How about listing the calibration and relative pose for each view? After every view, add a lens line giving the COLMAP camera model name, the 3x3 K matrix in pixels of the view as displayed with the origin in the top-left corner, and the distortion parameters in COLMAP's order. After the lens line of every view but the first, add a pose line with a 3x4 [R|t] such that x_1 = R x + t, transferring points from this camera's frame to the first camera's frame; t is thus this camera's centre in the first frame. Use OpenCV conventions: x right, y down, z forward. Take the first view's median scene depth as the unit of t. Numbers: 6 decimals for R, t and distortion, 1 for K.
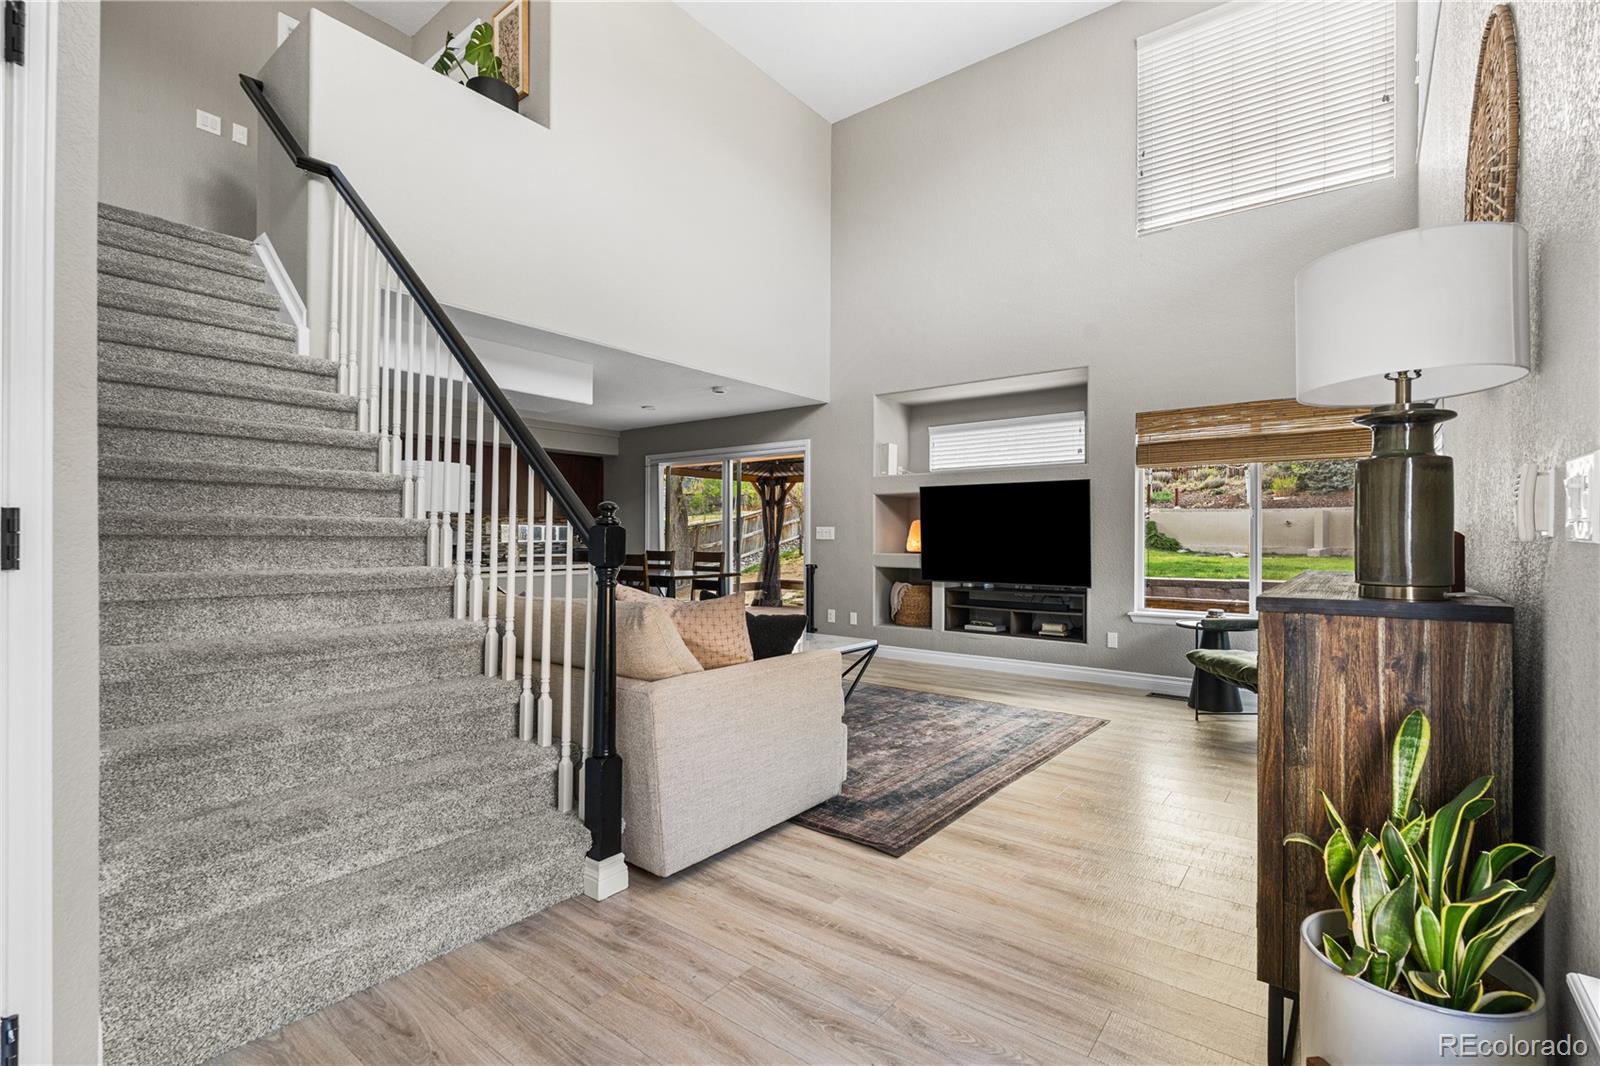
lens RADIAL K [[731.9, 0, 805.6], [0, 731.9, 529.8], [0, 0, 1]] dist [-0.001590, -0.000140]
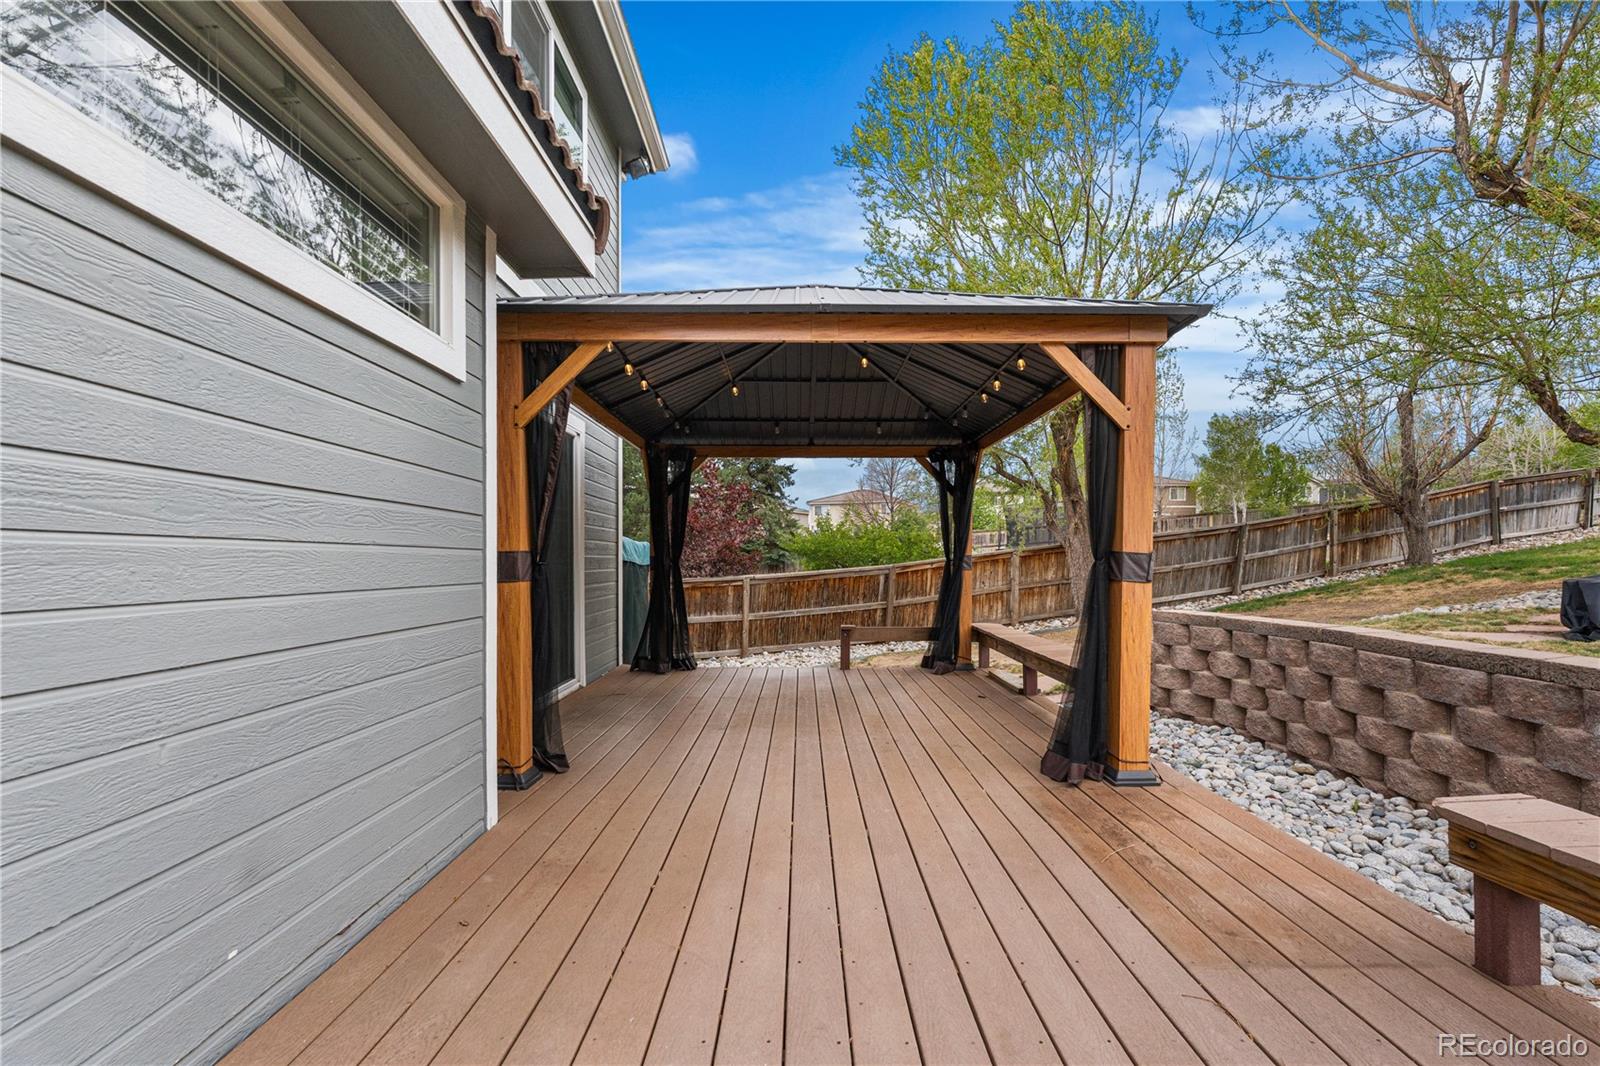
lens RADIAL K [[716.2, 0, 799.4], [0, 716.2, 521.9], [0, 0, 1]] dist [-0.003437, -0.000144]
pose [[0.612595, -0.046318, -0.789039, 0.608434], [0.009035, 0.998627, -0.051607, 0.030650], [0.790346, 0.024485, 0.612172, 1.066374]]
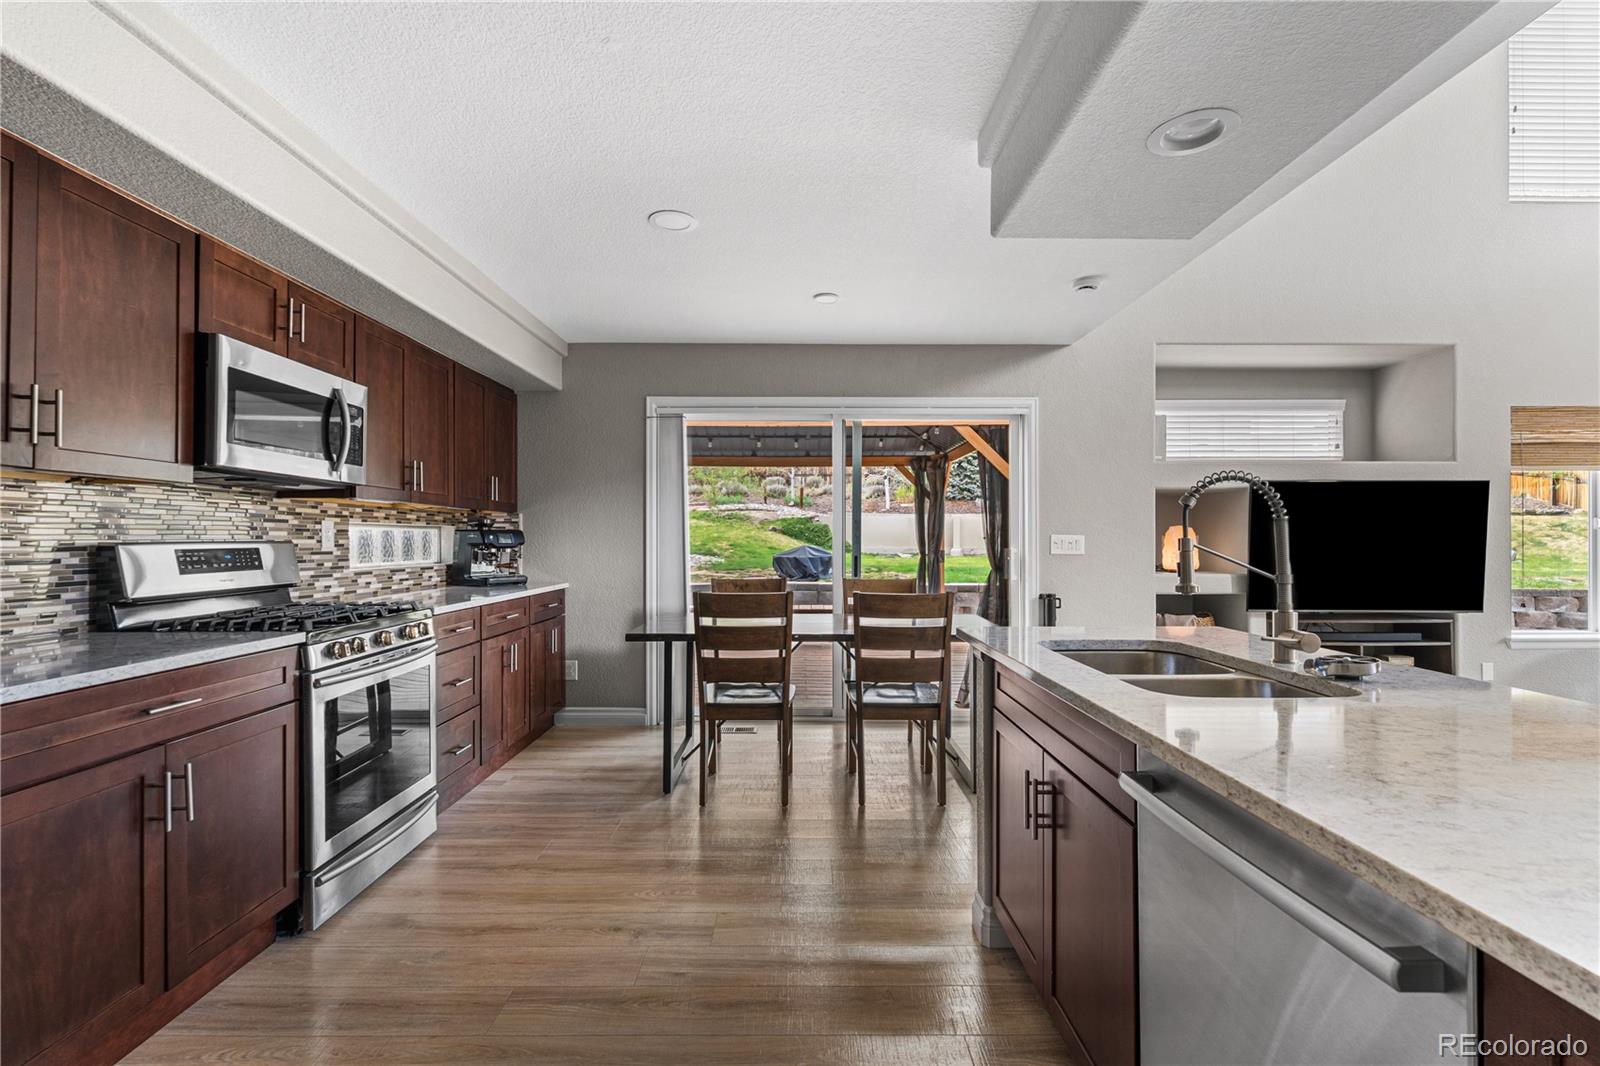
lens RADIAL K [[723.2, 0, 805.6], [0, 723.2, 537.5], [0, 0, 1]] dist [0.000949, 0.000222]
pose [[0.784908, -0.002365, 0.619607, -0.626708], [-0.004712, 0.999941, 0.009785, -0.008098], [-0.619594, -0.010600, 0.784851, 0.722813]]
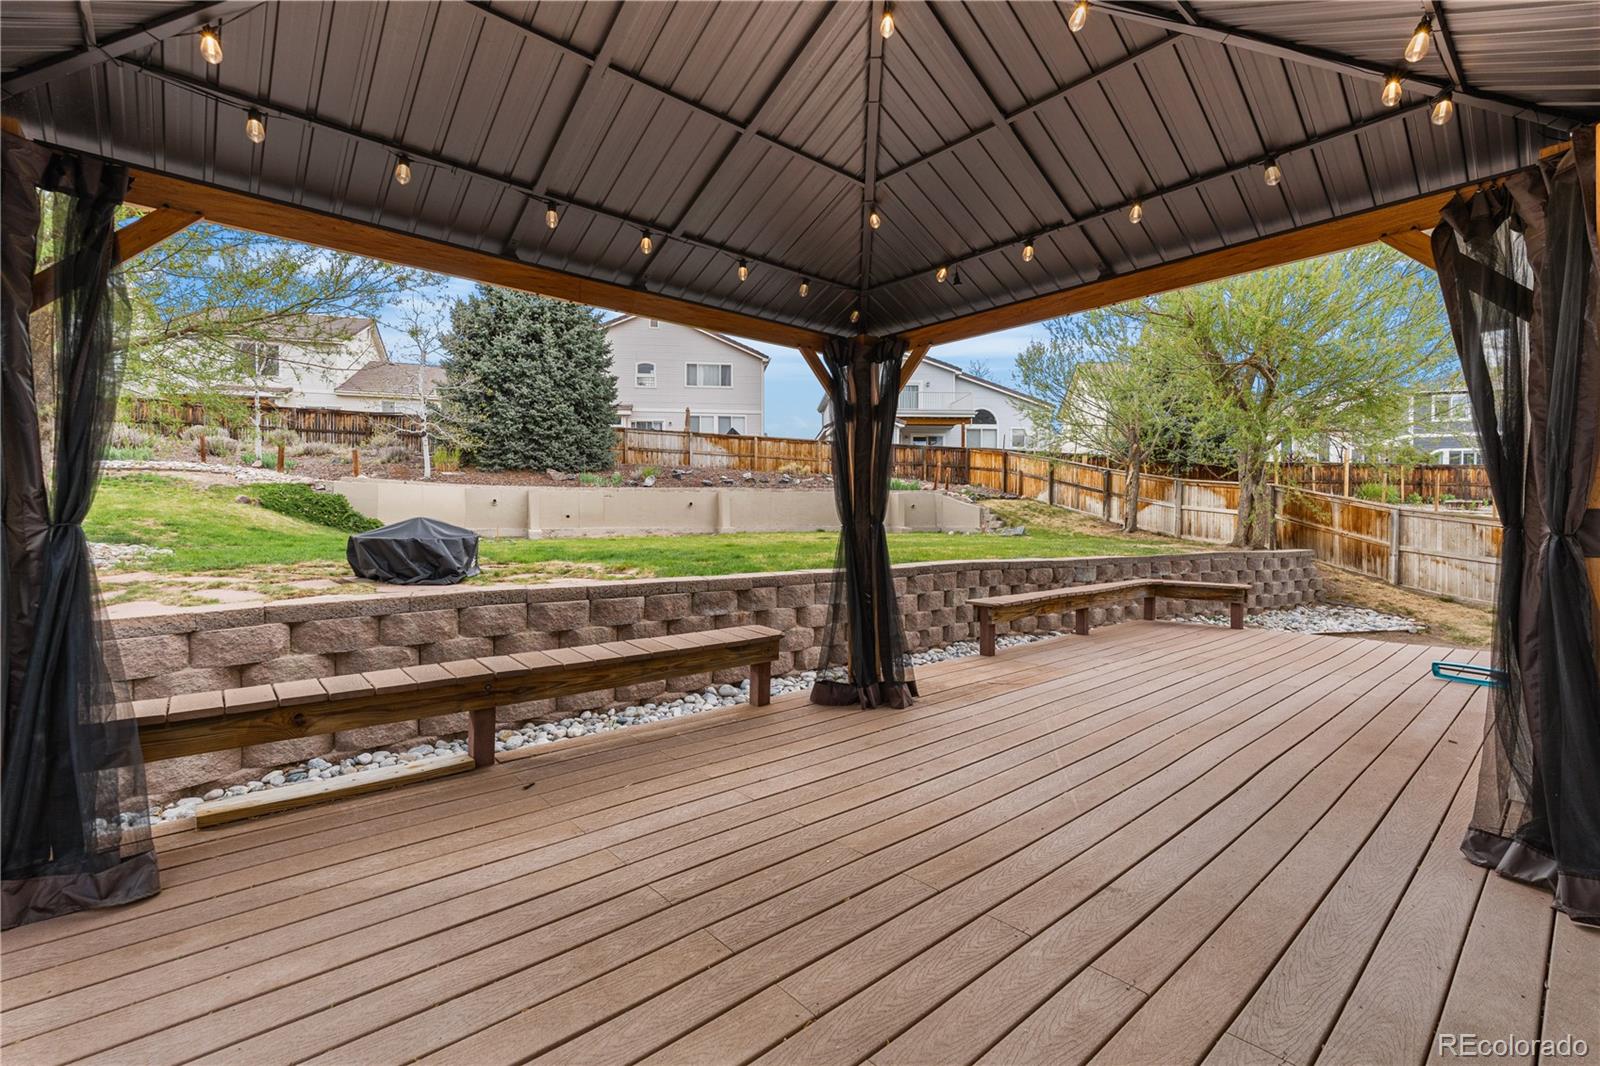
lens RADIAL K [[706.5, 0, 796.0], [0, 706.5, 522.1], [0, 0, 1]] dist [-0.002200, -0.000339]
pose [[0.197797, -0.000935, 0.980243, -0.323243], [-0.008759, 0.999958, 0.002722, 0.031933], [-0.980204, -0.009124, 0.197780, 1.512443]]
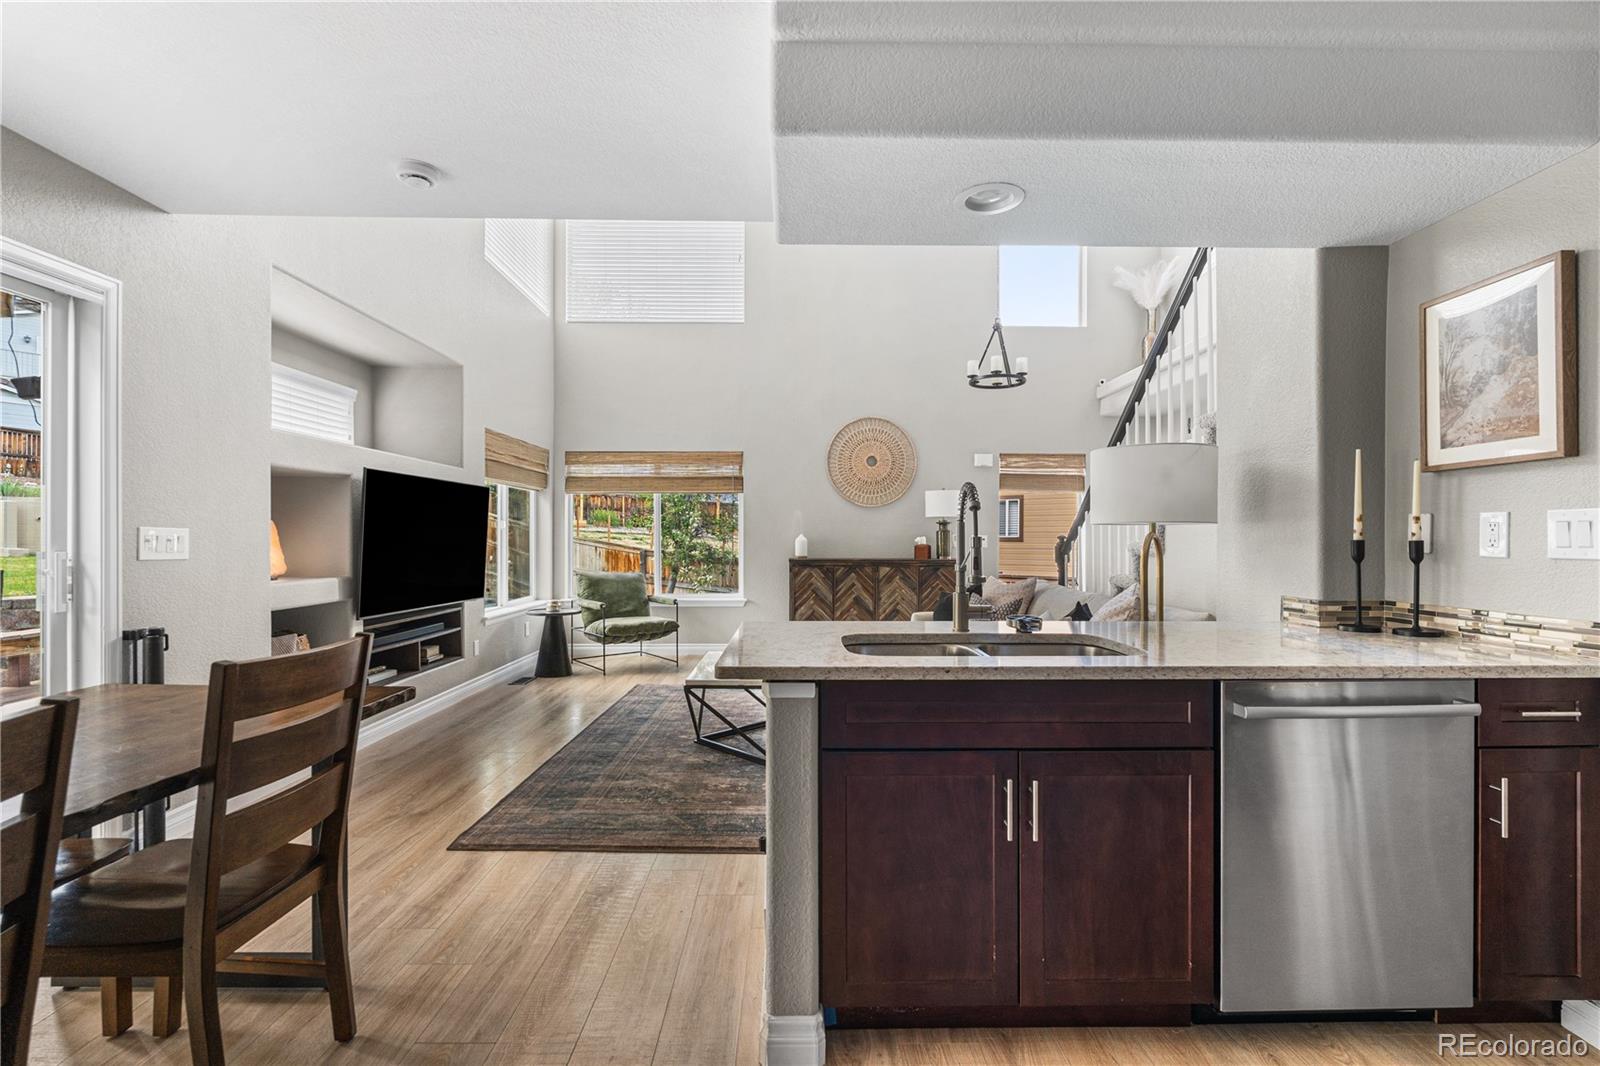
lens RADIAL K [[713.3, 0, 806.0], [0, 713.3, 535.2], [0, 0, 1]] dist [-0.002089, 0.000201]
pose [[-0.624579, -0.002957, 0.780956, -0.547742], [-0.016371, 0.999823, -0.009308, -0.002278], [-0.780790, -0.018599, -0.624517, 1.096590]]
